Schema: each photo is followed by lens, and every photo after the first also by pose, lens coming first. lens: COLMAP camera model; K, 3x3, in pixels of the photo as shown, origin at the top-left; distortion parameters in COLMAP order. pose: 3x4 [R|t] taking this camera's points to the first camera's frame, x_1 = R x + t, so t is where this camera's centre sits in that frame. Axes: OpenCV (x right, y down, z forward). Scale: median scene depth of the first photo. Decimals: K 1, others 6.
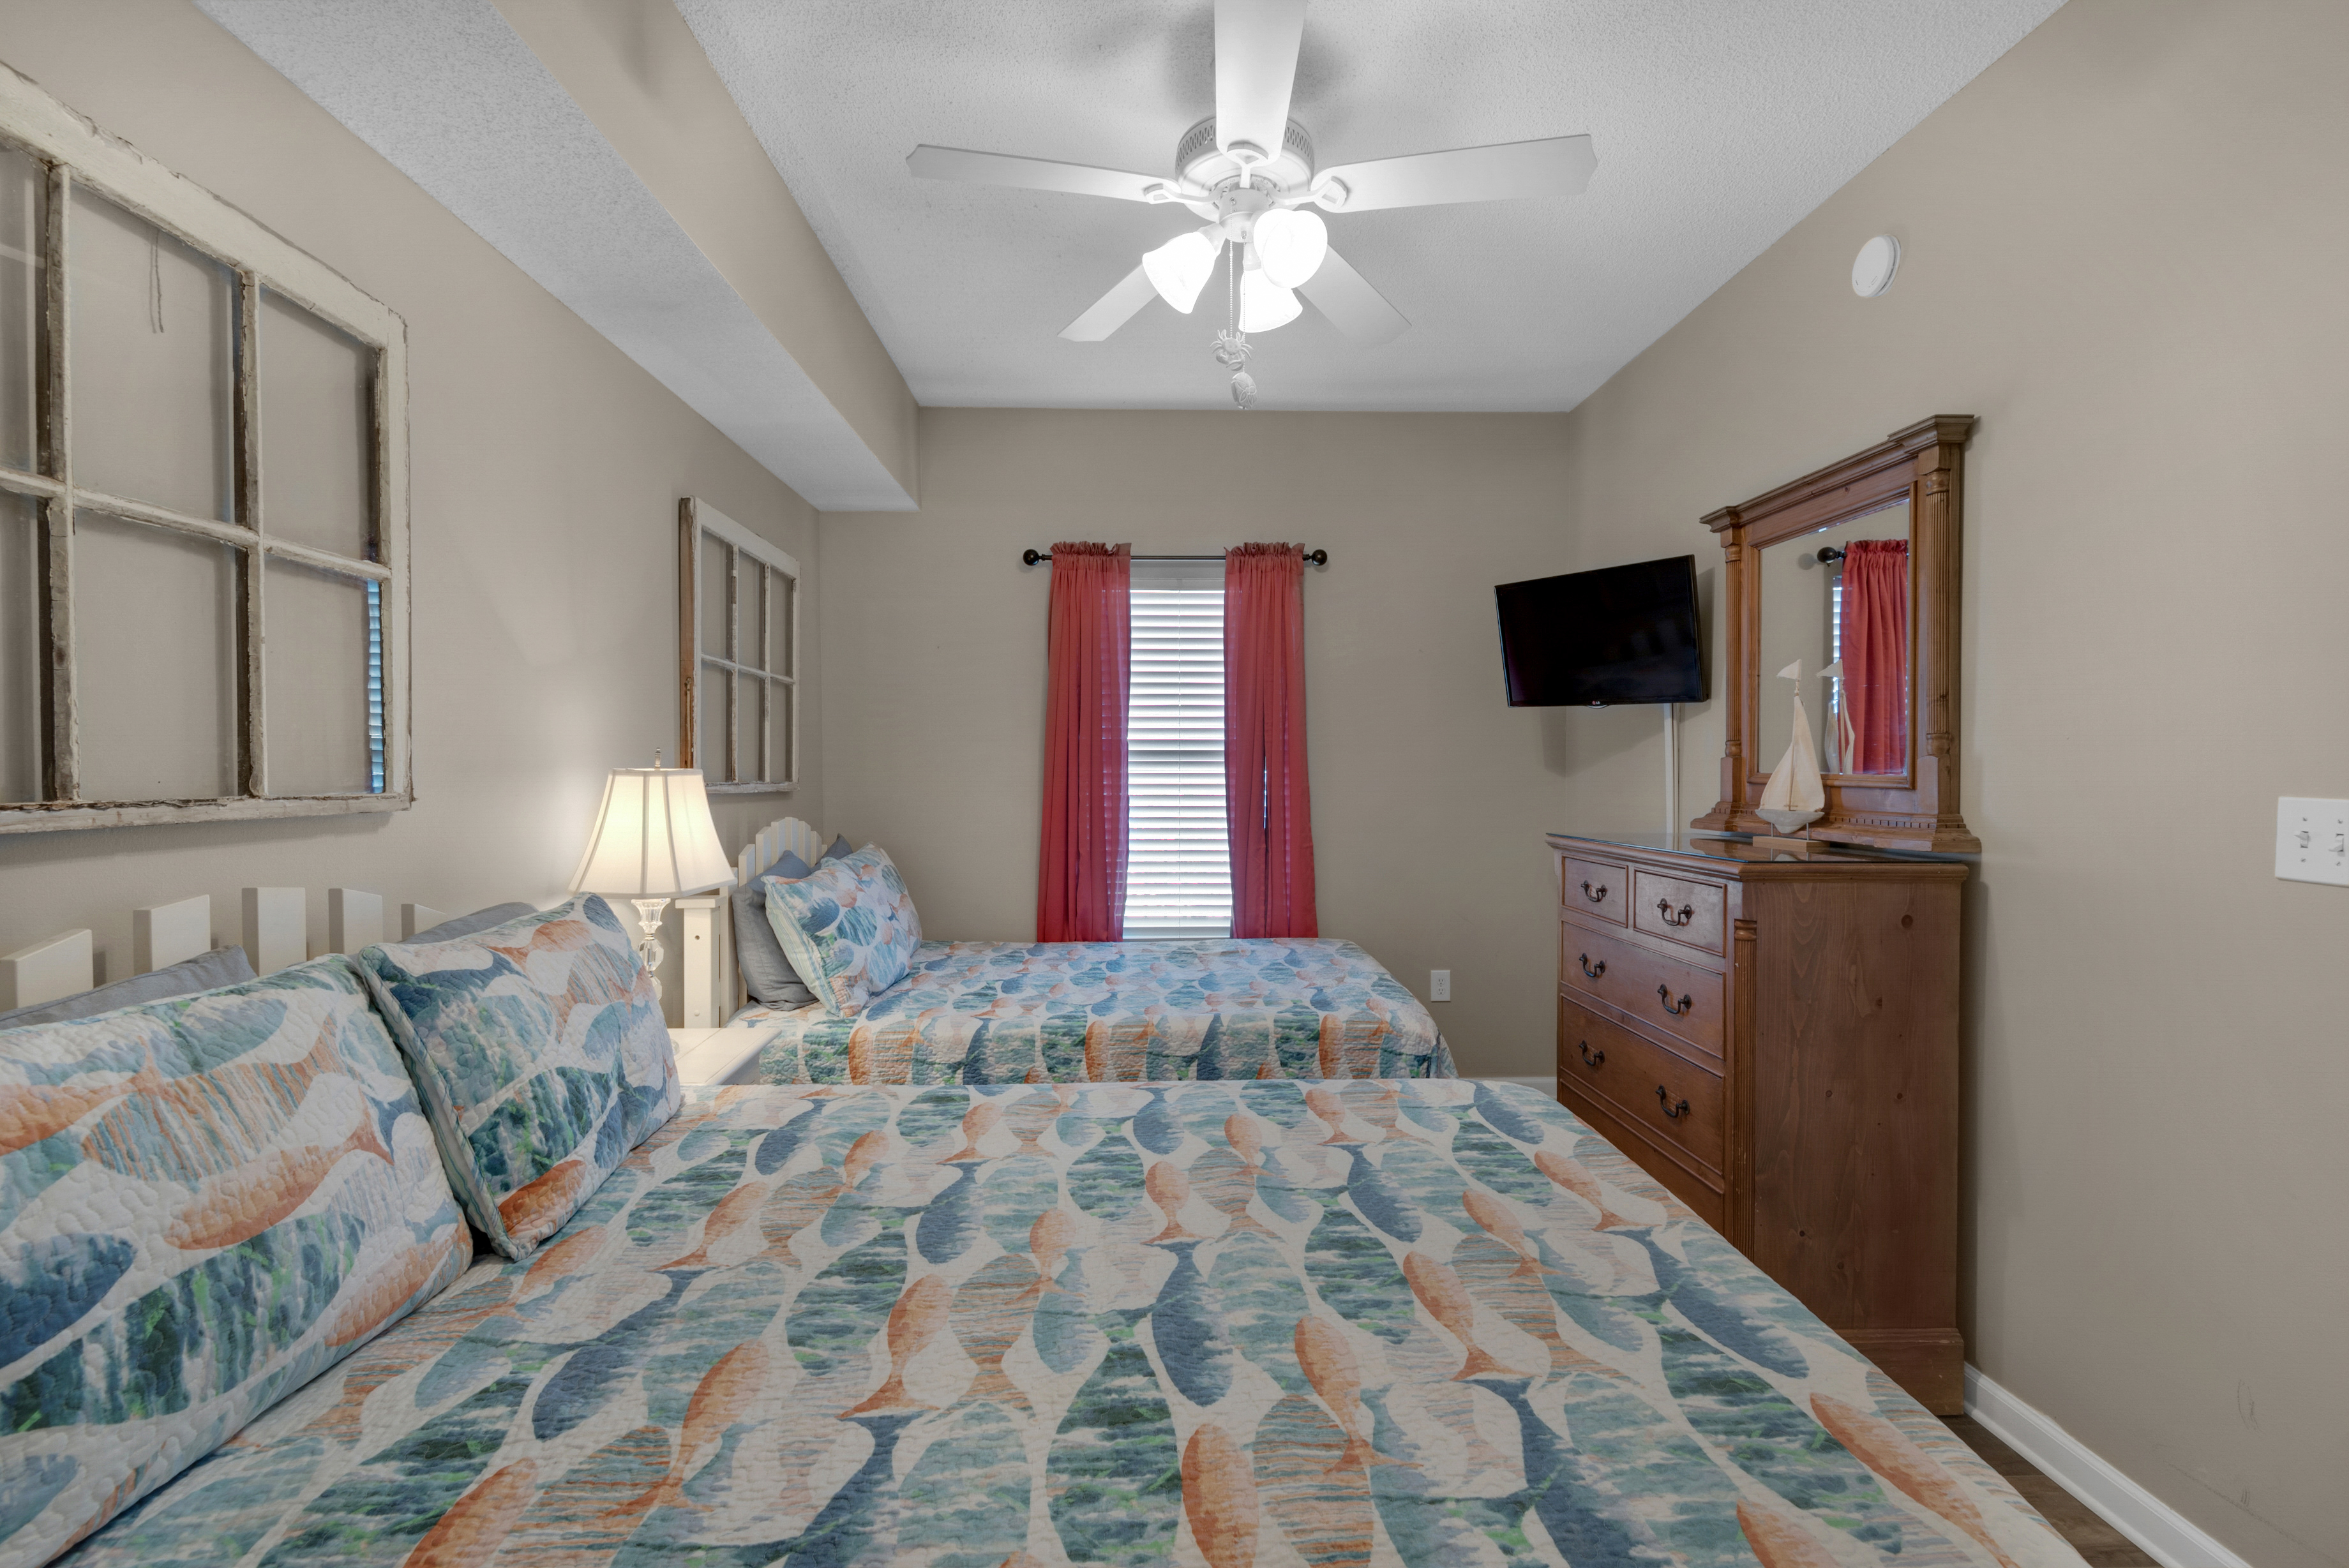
lens RADIAL K [[1054.1, 0, 1162.4], [0, 1054.1, 779.9], [0, 0, 1]] dist [0.016305, -0.005650]
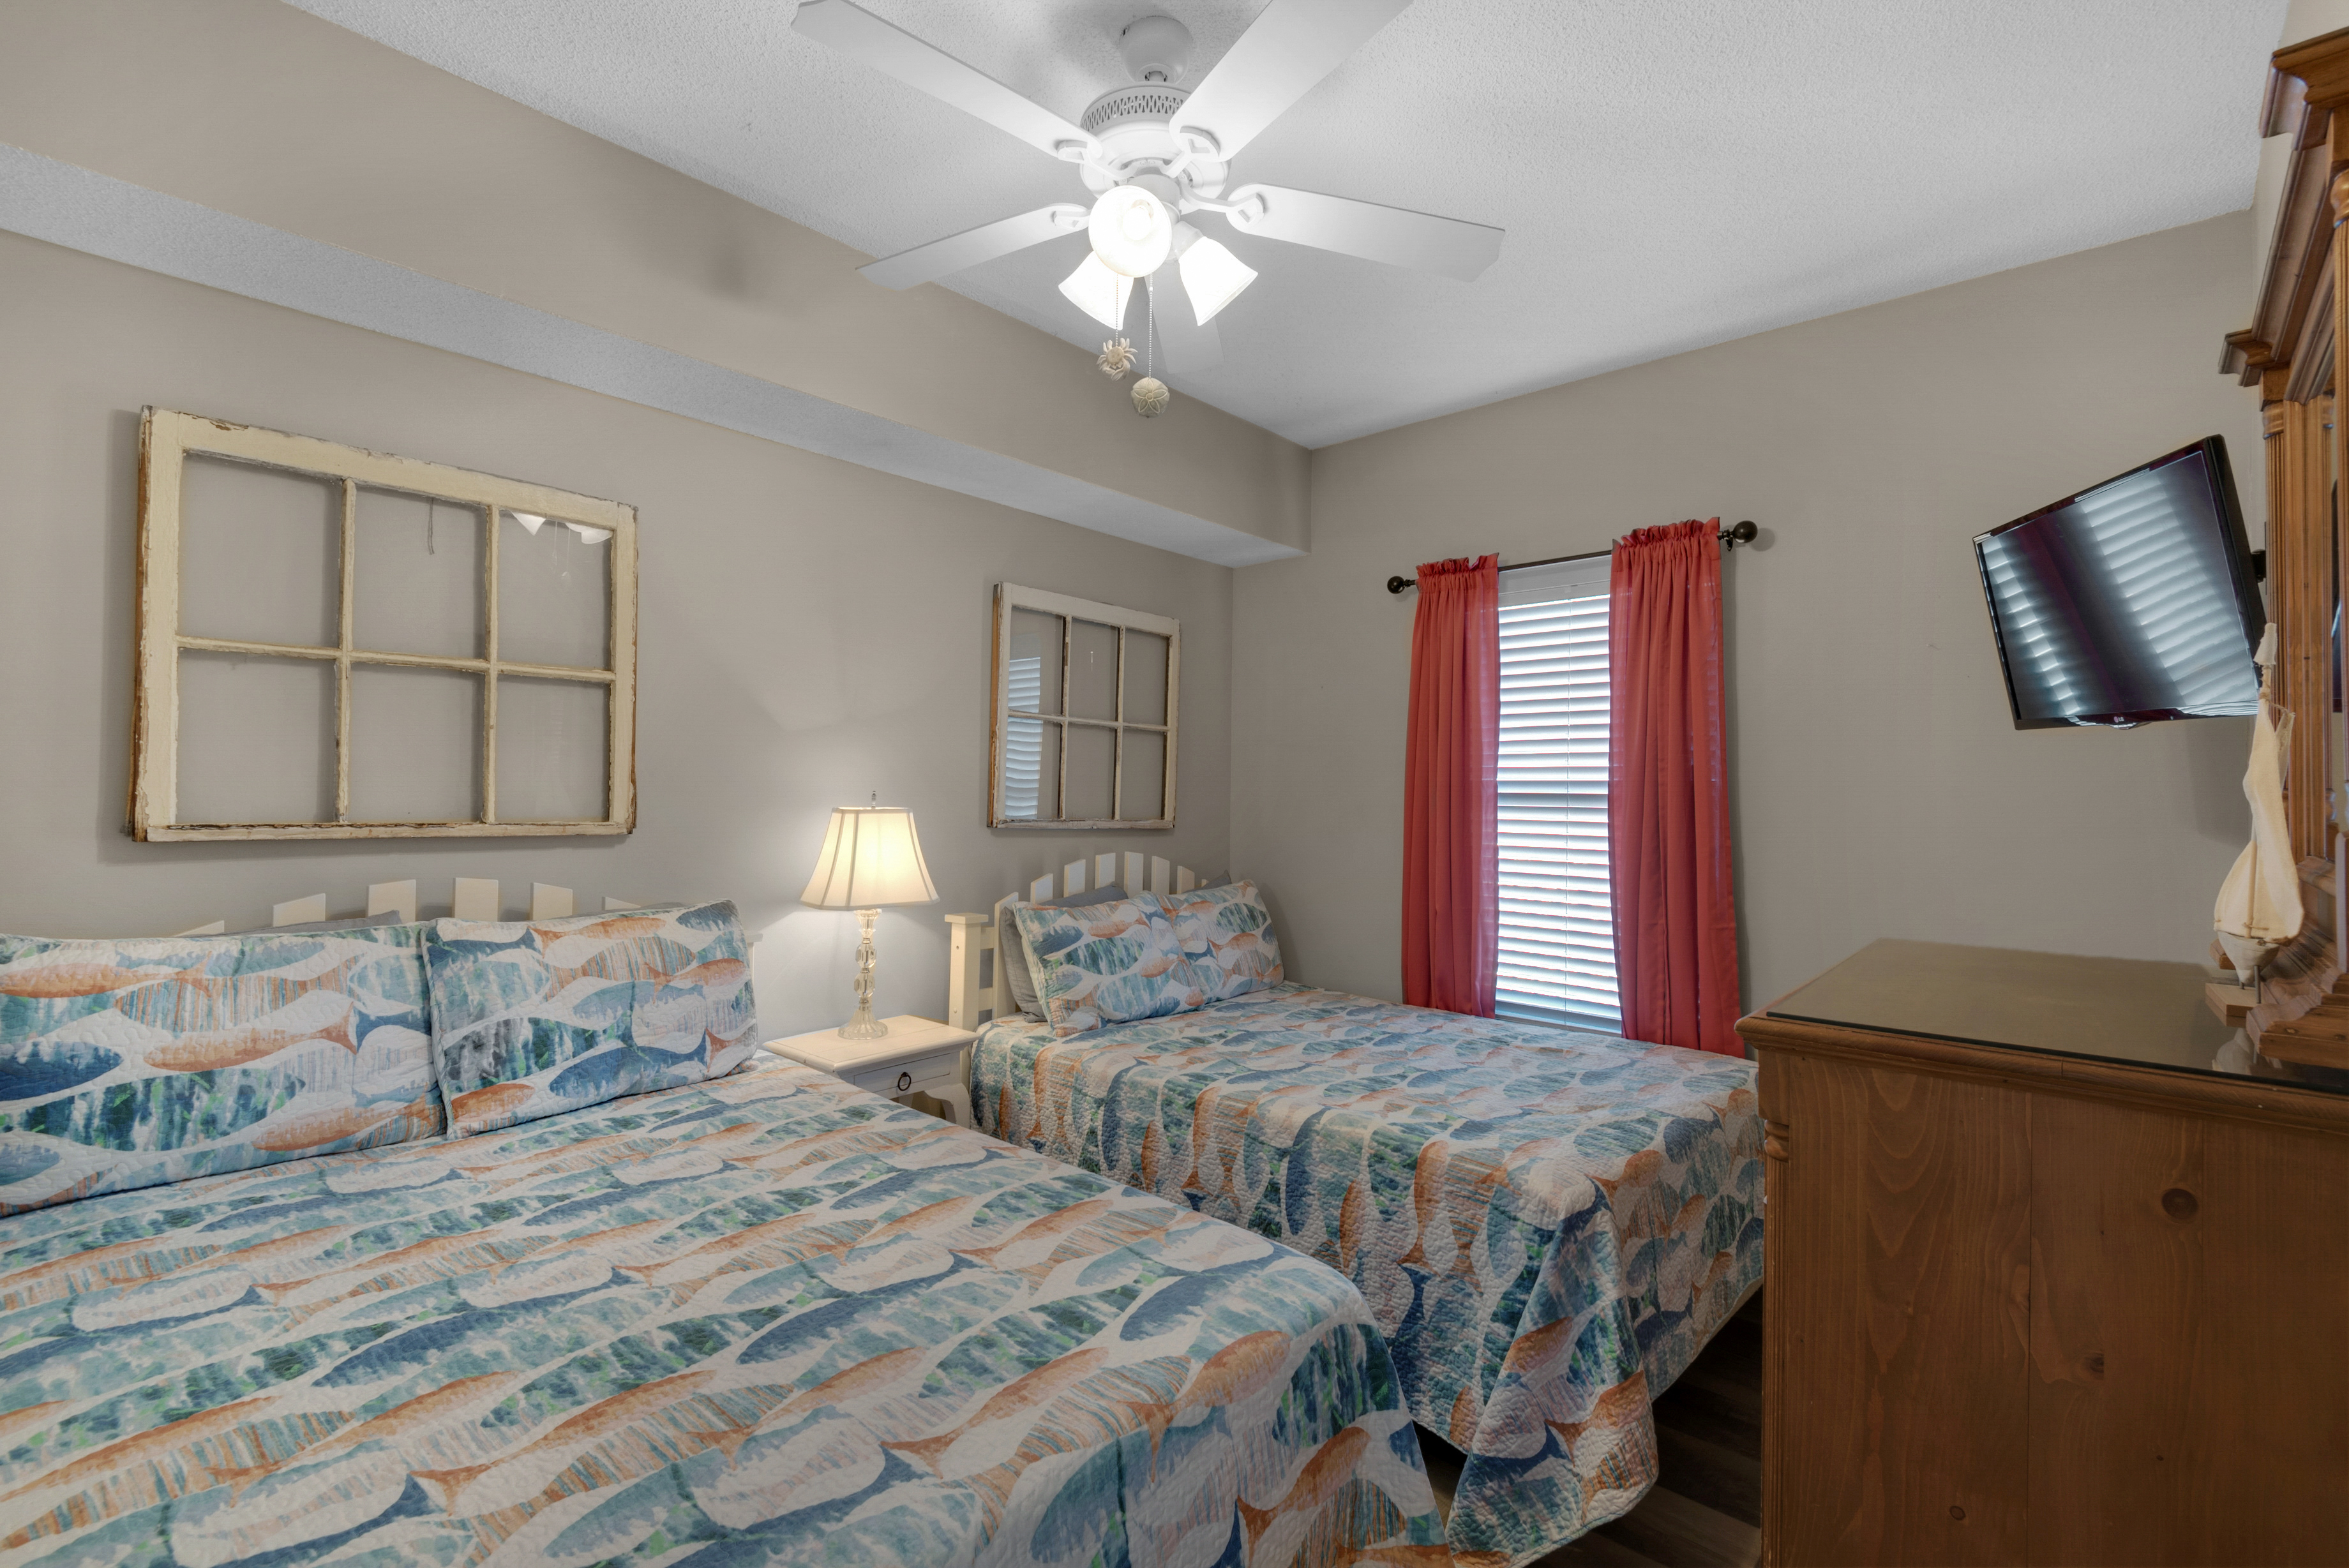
lens RADIAL K [[1054.1, 0, 1176.4], [0, 1054.1, 778.7], [0, 0, 1]] dist [0.016305, -0.005650]
pose [[0.717327, -0.000828, -0.696736, 1.044784], [-0.022734, 0.999439, -0.024593, -0.035921], [0.696366, 0.033481, 0.716906, 0.561736]]
